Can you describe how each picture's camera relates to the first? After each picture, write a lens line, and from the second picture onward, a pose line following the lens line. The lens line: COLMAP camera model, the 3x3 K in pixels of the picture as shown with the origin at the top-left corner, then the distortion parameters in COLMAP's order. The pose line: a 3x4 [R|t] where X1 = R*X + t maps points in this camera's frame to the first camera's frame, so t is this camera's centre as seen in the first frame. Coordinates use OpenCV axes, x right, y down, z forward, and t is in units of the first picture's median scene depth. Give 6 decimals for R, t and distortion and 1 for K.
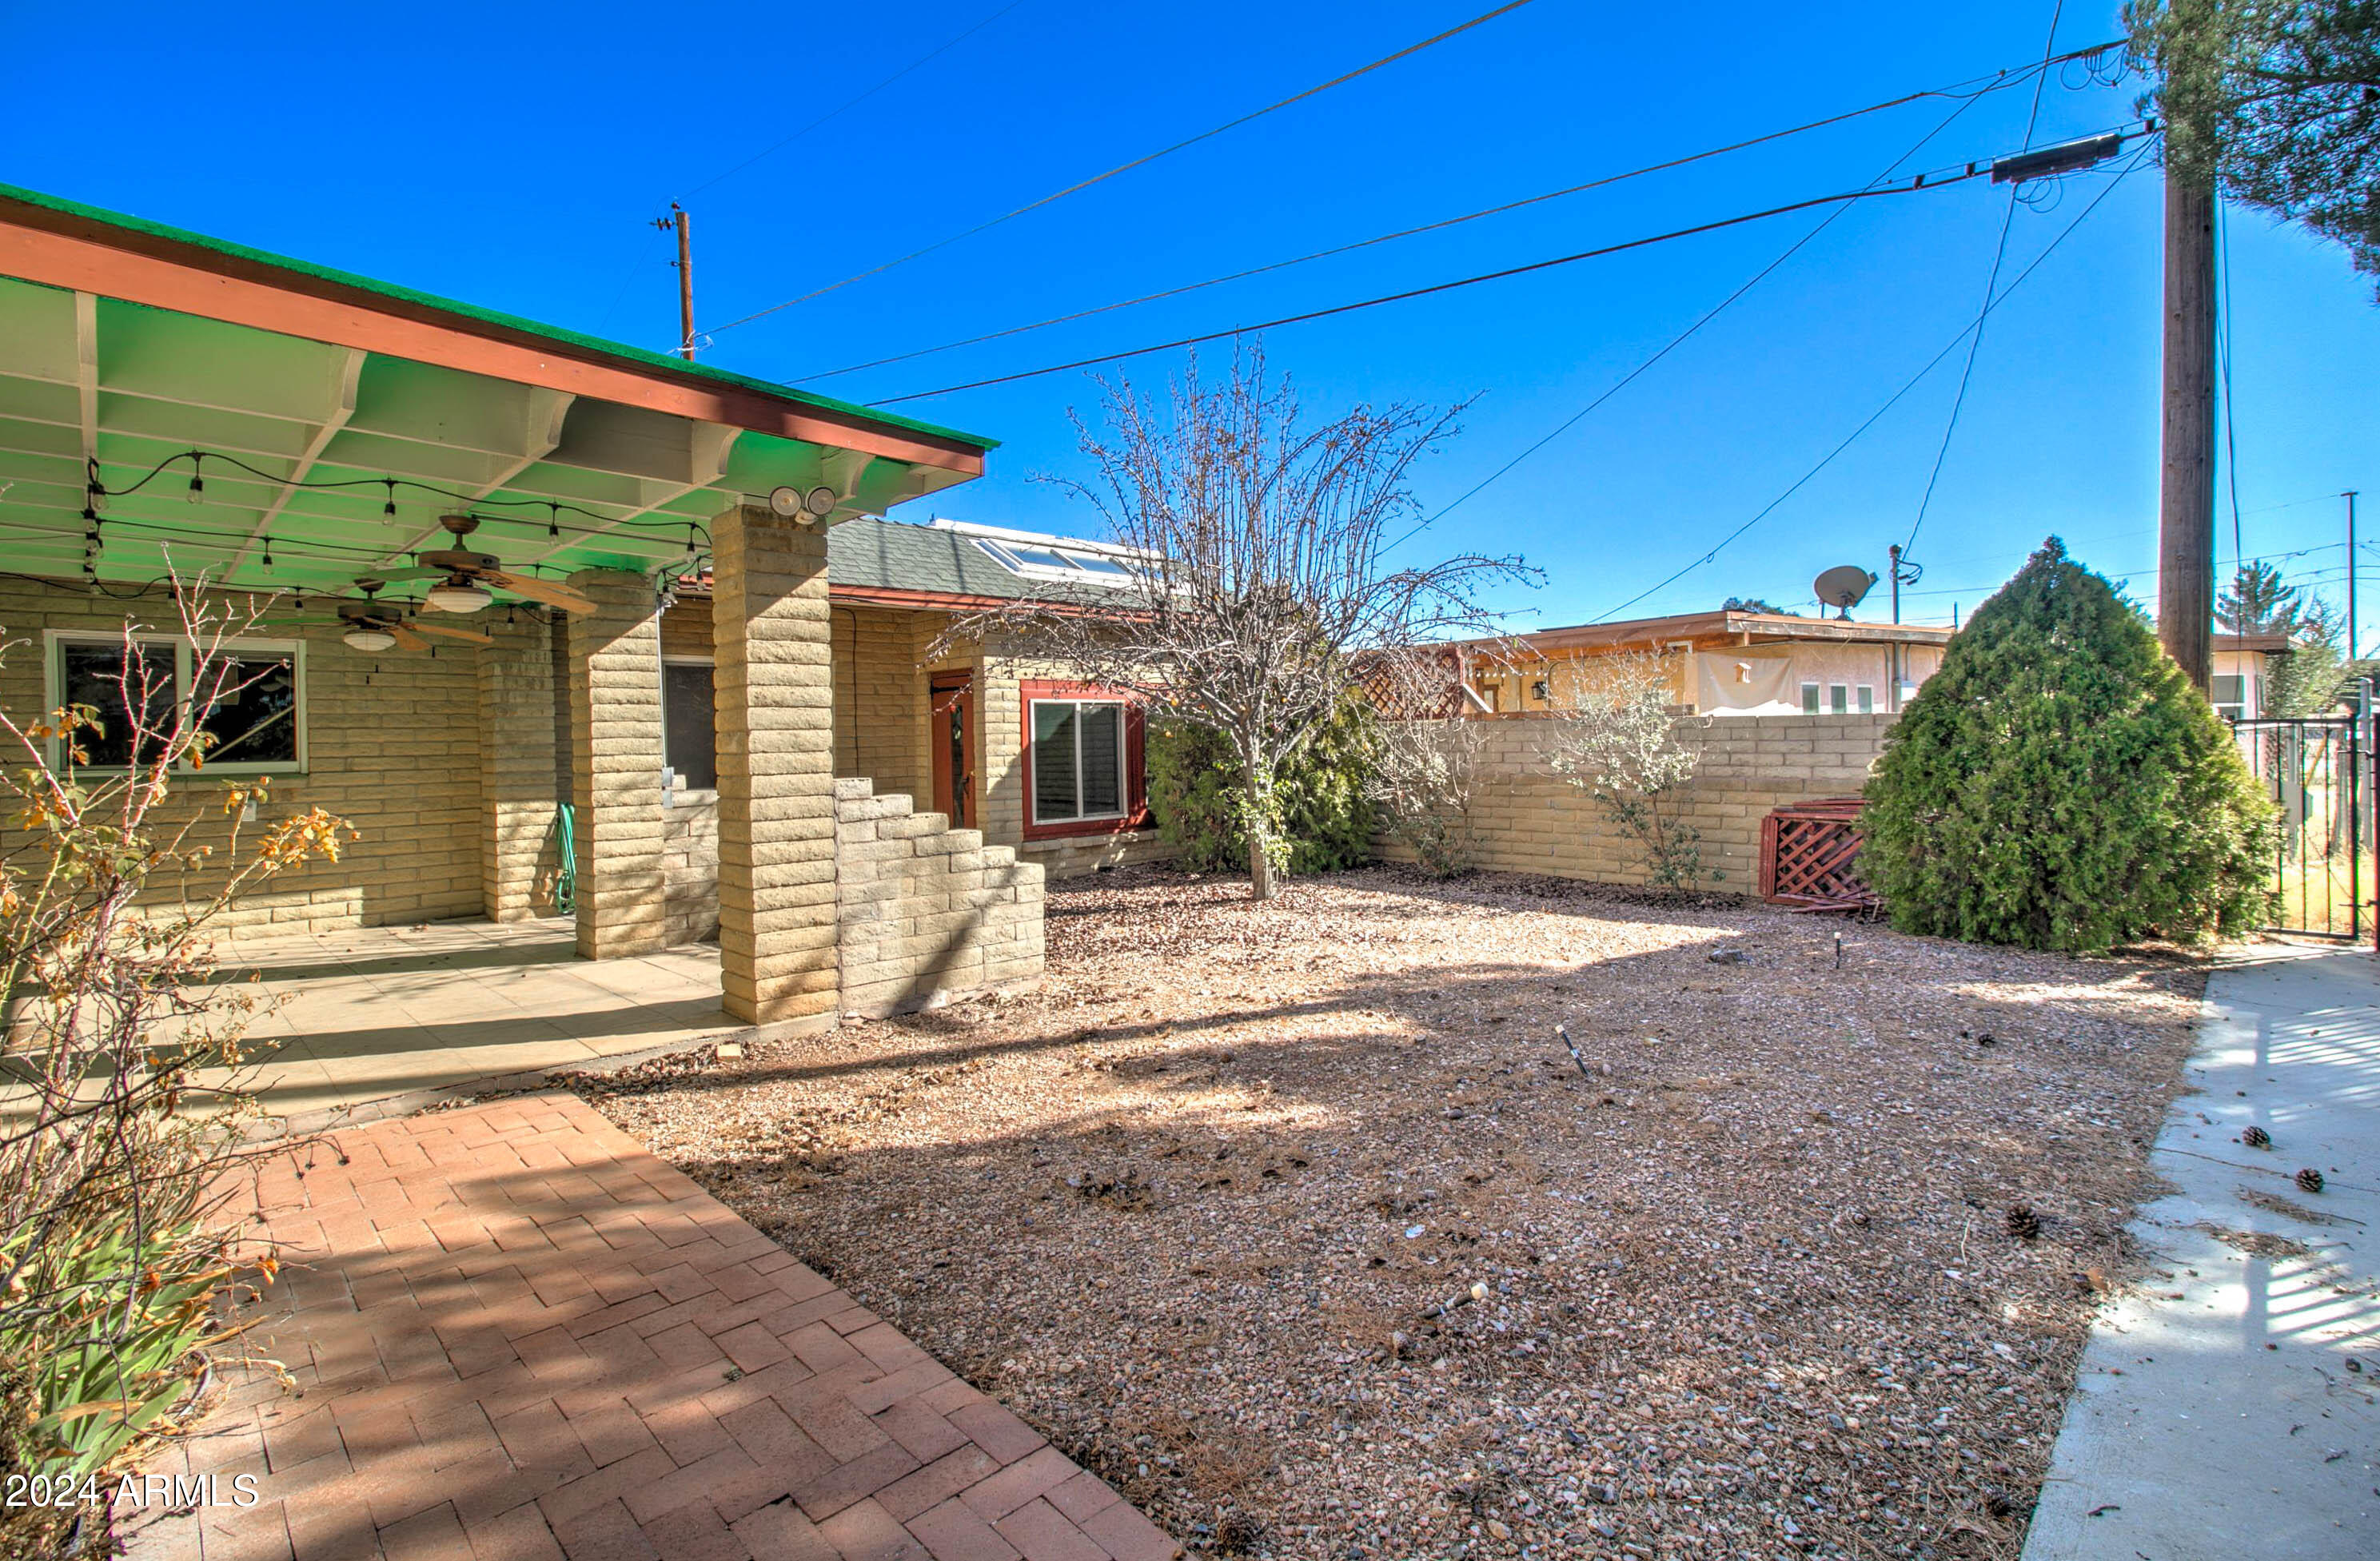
lens RADIAL K [[1111.4, 0, 1214.0], [0, 1111.4, 744.4], [0, 0, 1]] dist [-0.000163, 0.000144]
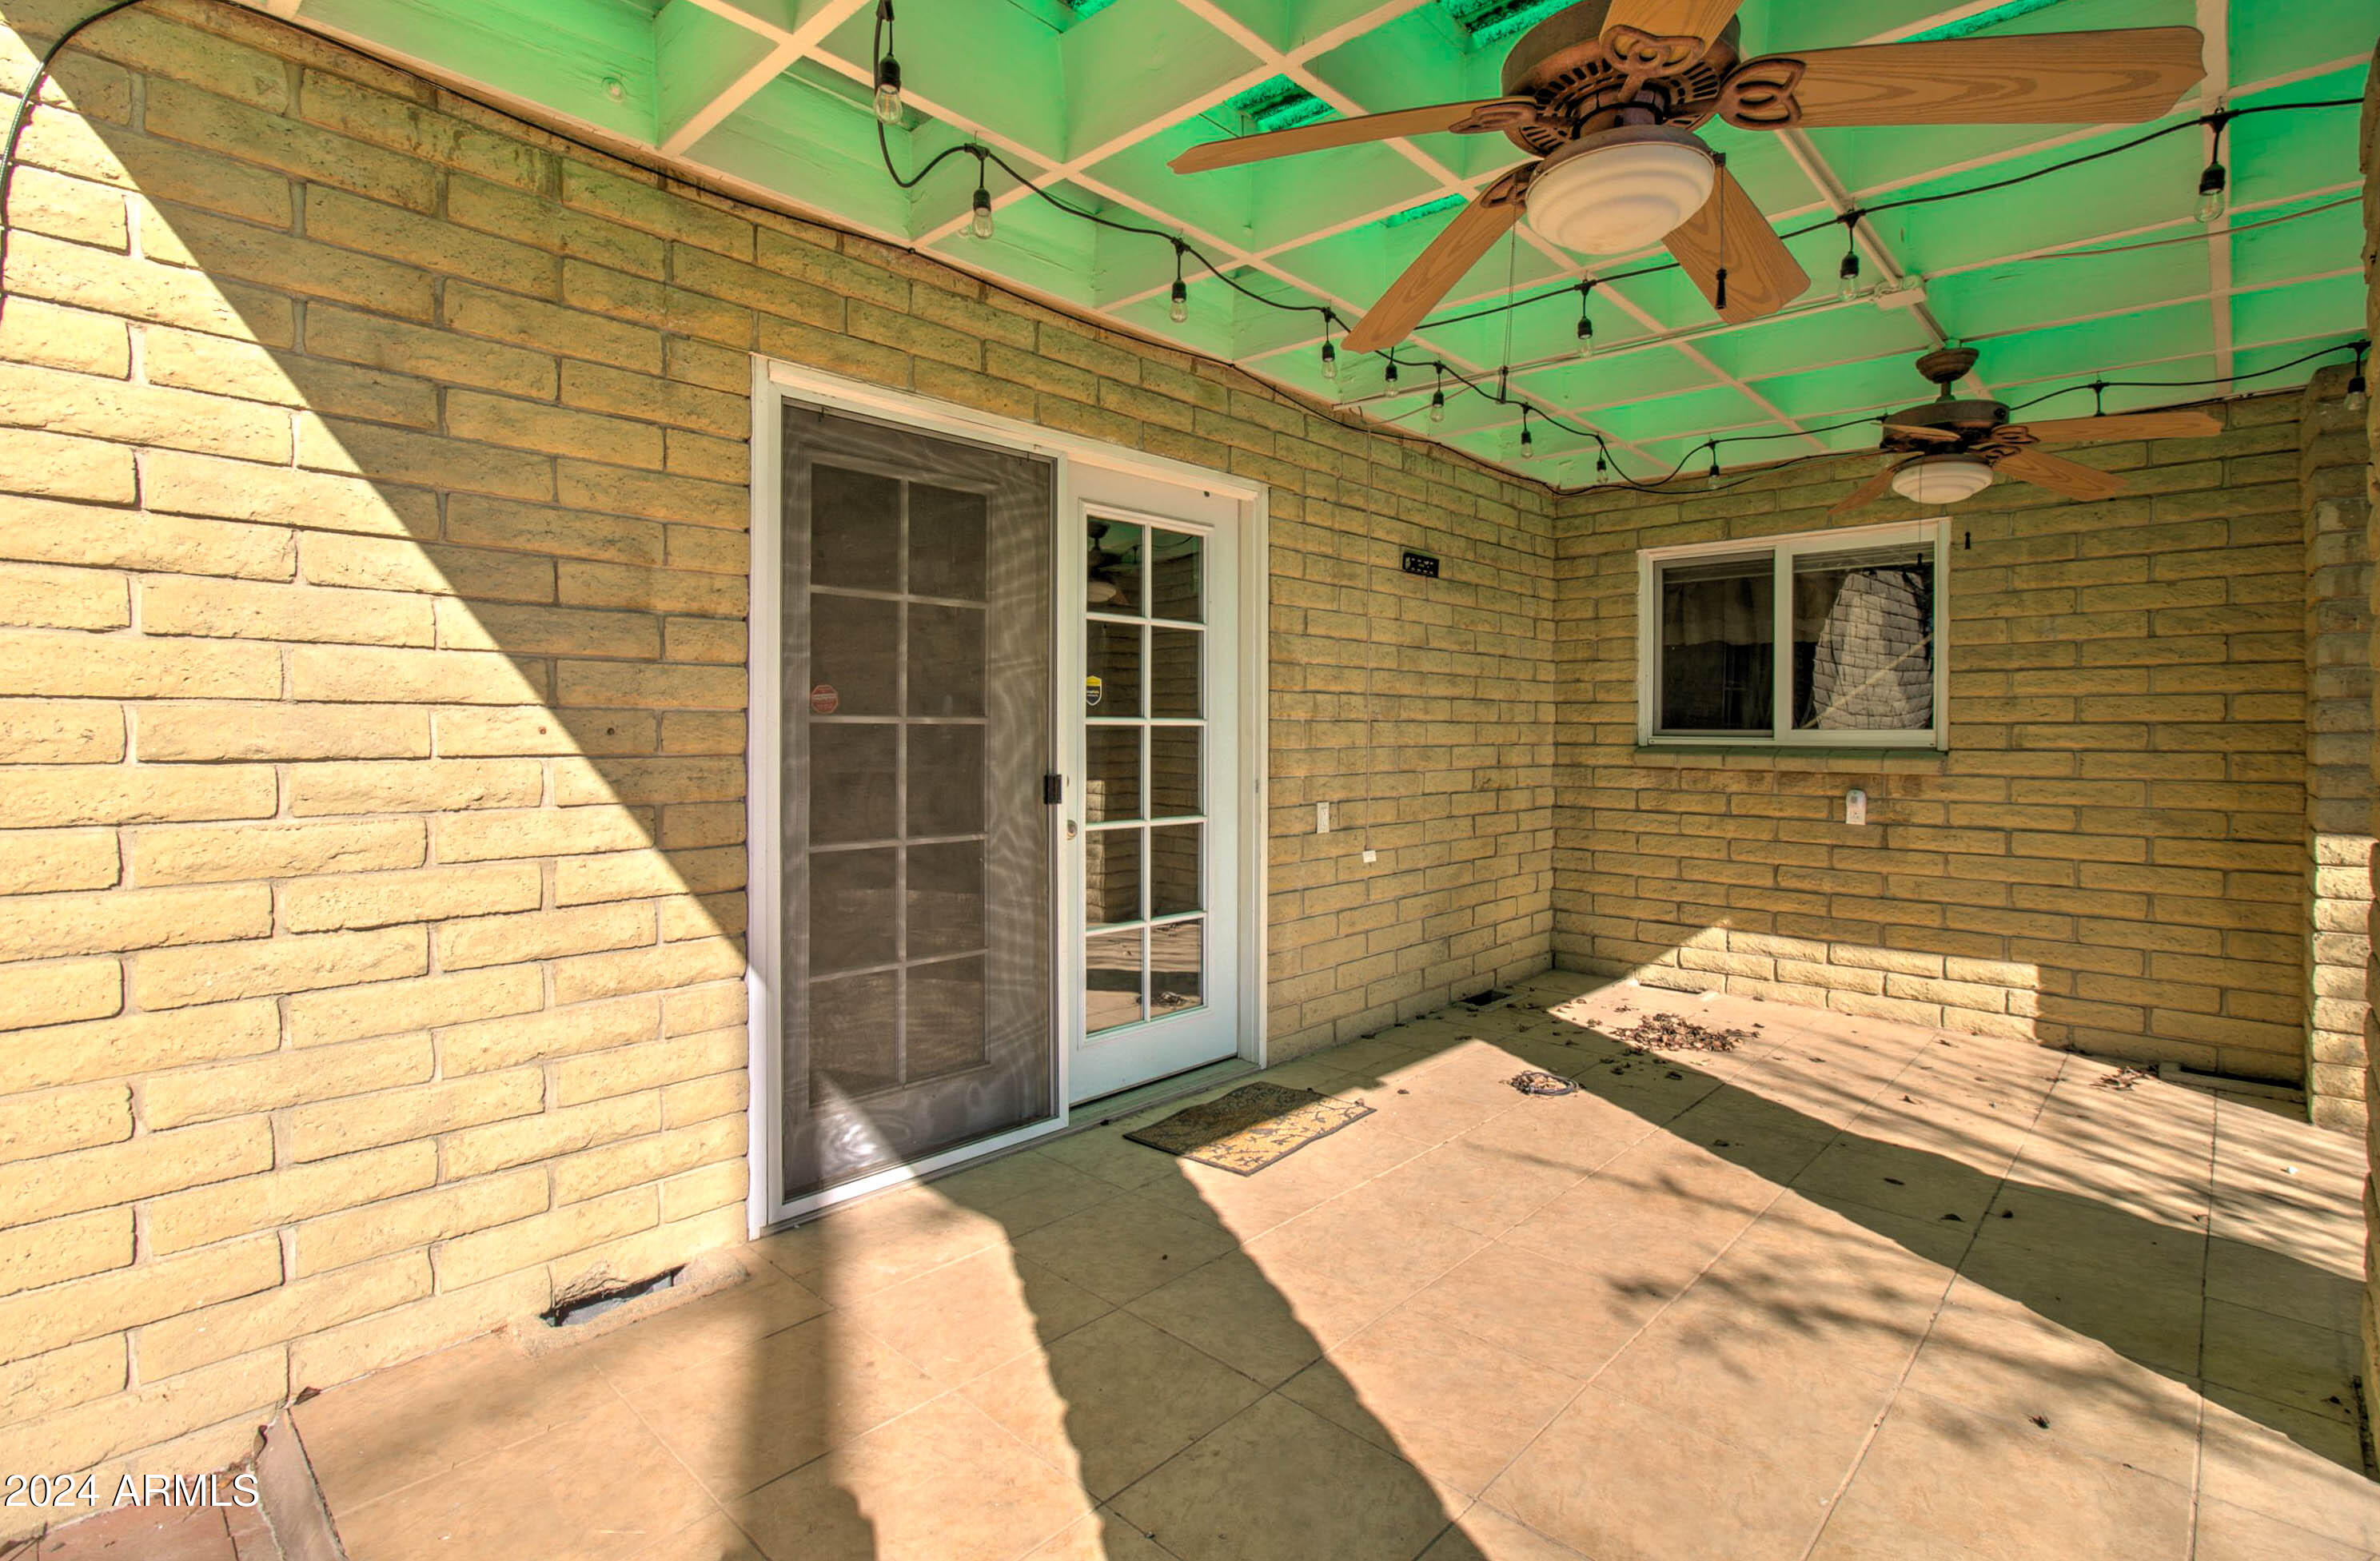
lens RADIAL K [[1111.4, 0, 1214.0], [0, 1111.4, 744.4], [0, 0, 1]] dist [-0.000163, 0.000144]
pose [[0.040444, 0.031401, -0.998688, -0.245381], [-0.003823, 0.999504, 0.031272, 0.006012], [0.999175, 0.002554, 0.040544, 0.567826]]
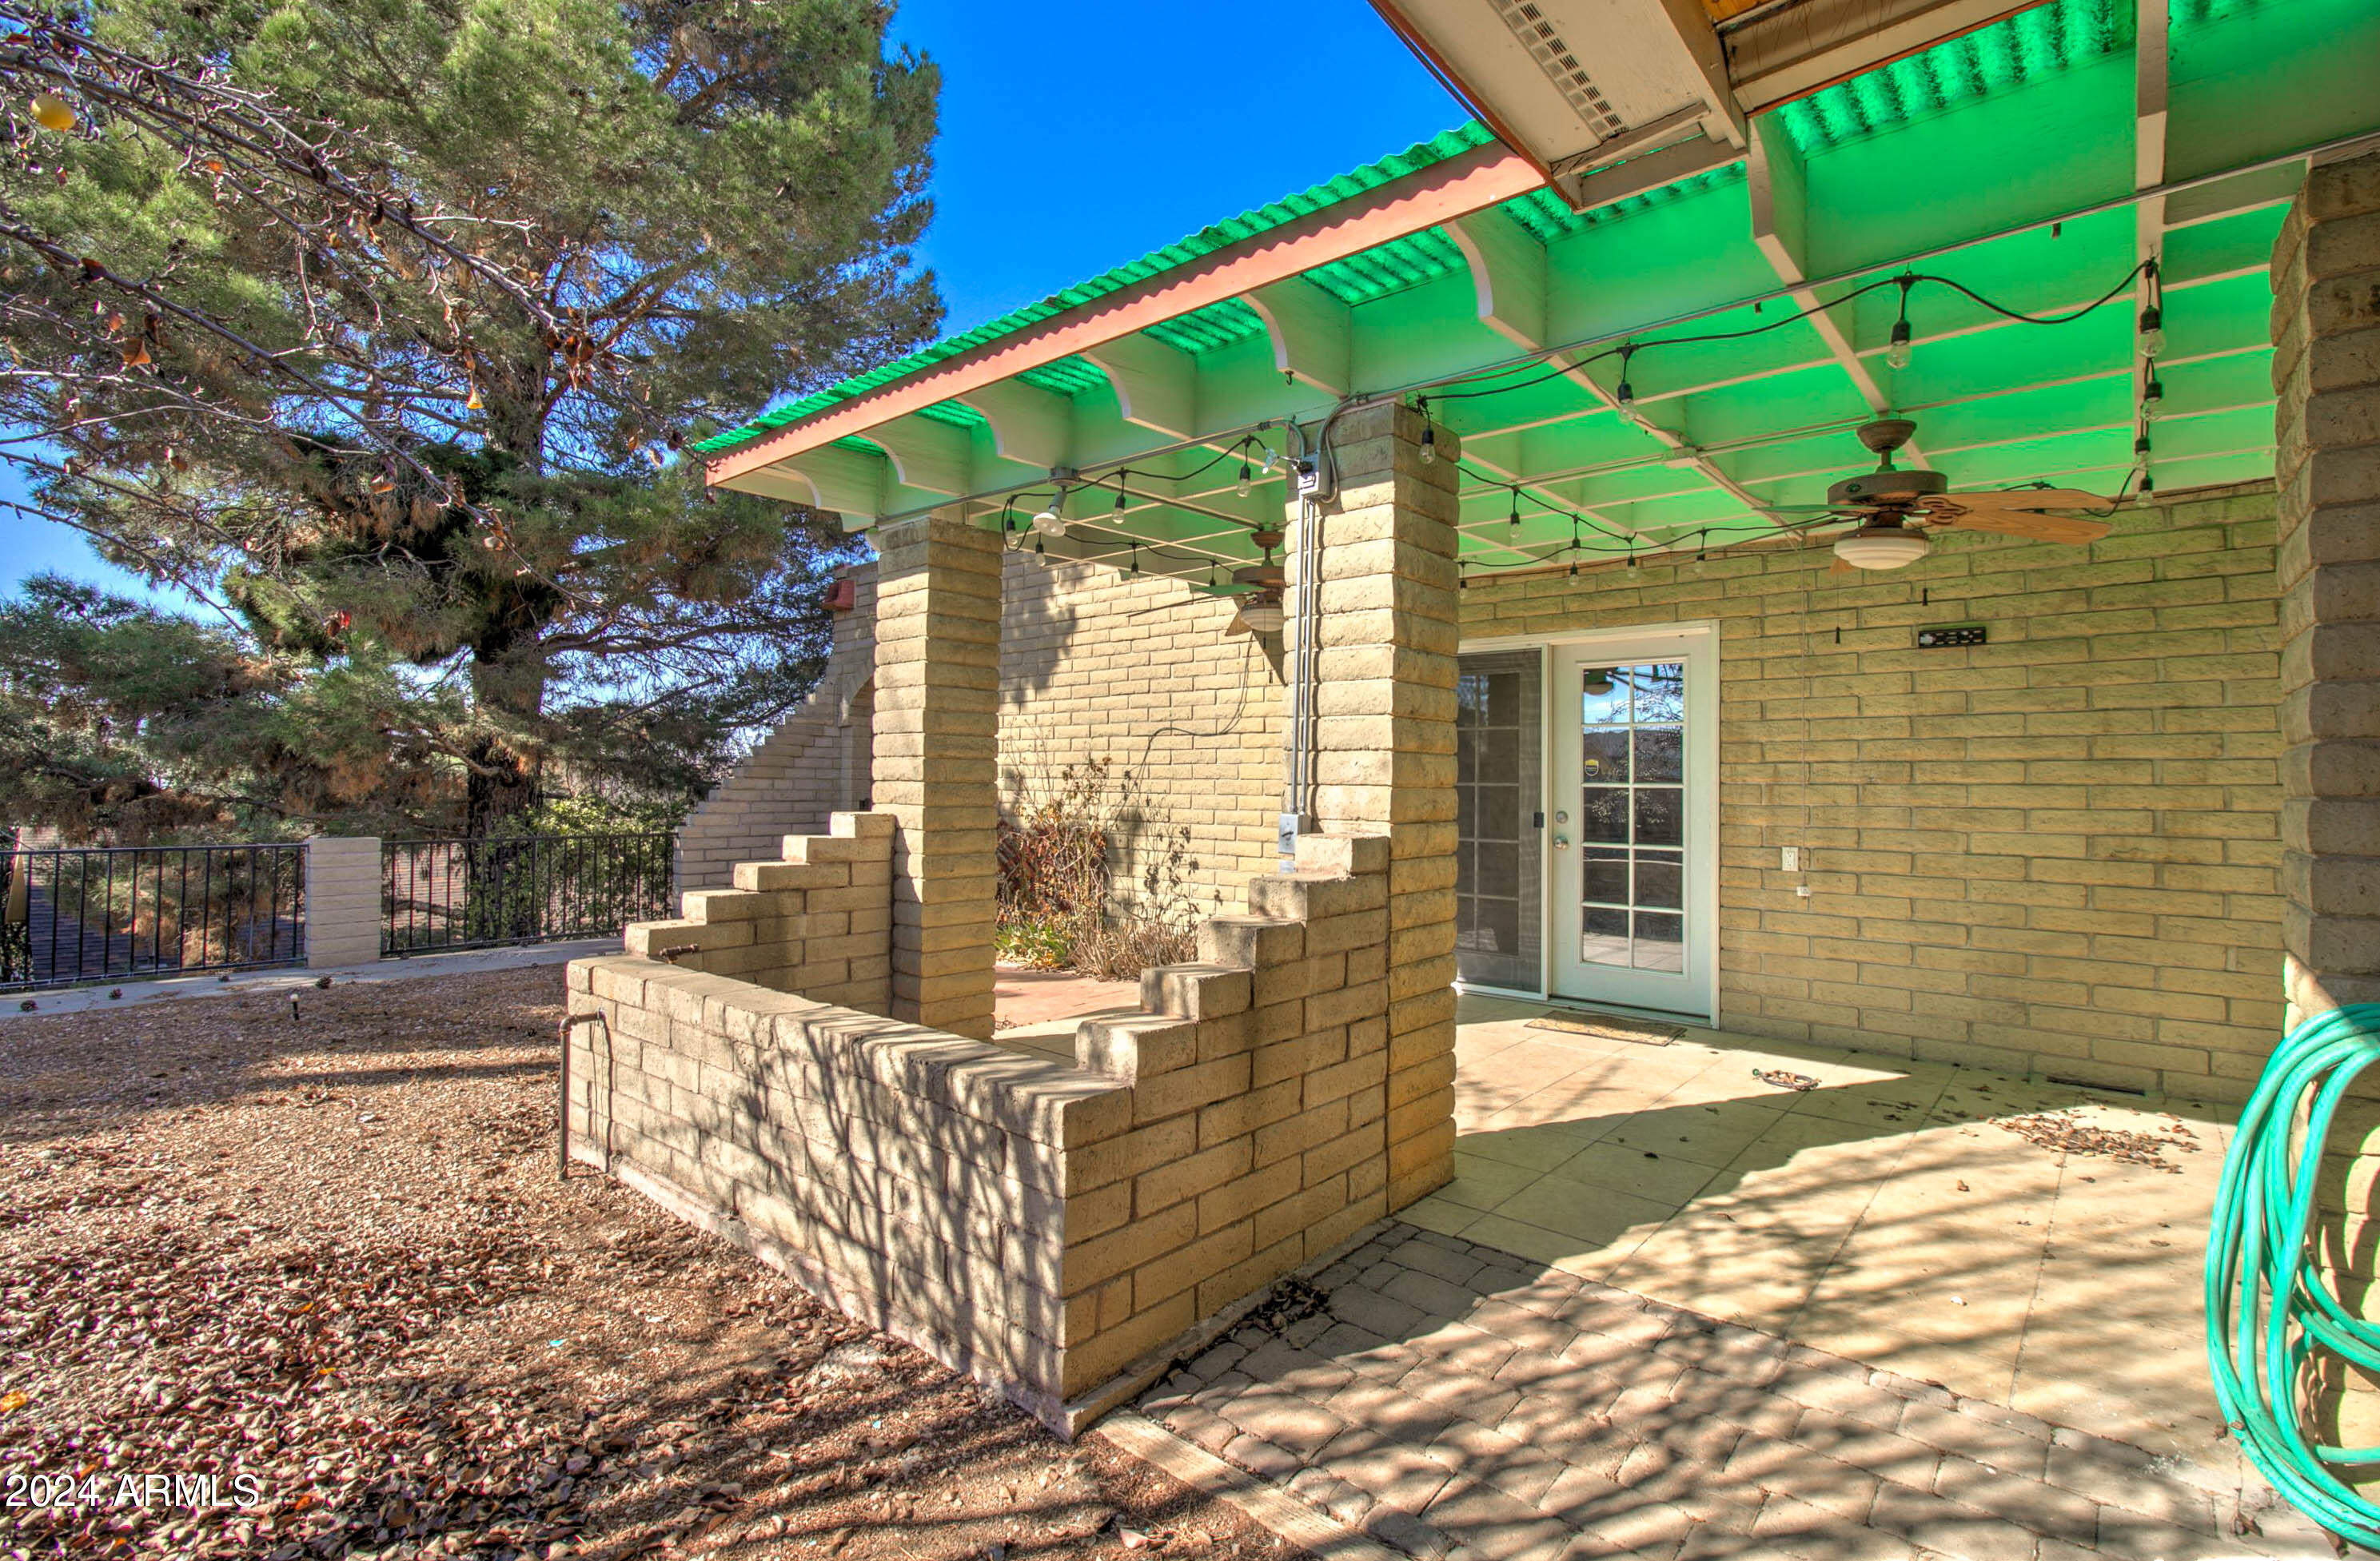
lens RADIAL K [[1111.4, 0, 1214.0], [0, 1111.4, 744.4], [0, 0, 1]] dist [-0.000163, 0.000144]
pose [[-0.996196, 0.009984, -0.086573, -0.355921], [0.012798, 0.999406, -0.032012, 0.004248], [0.086202, -0.032999, -0.995731, 1.257422]]
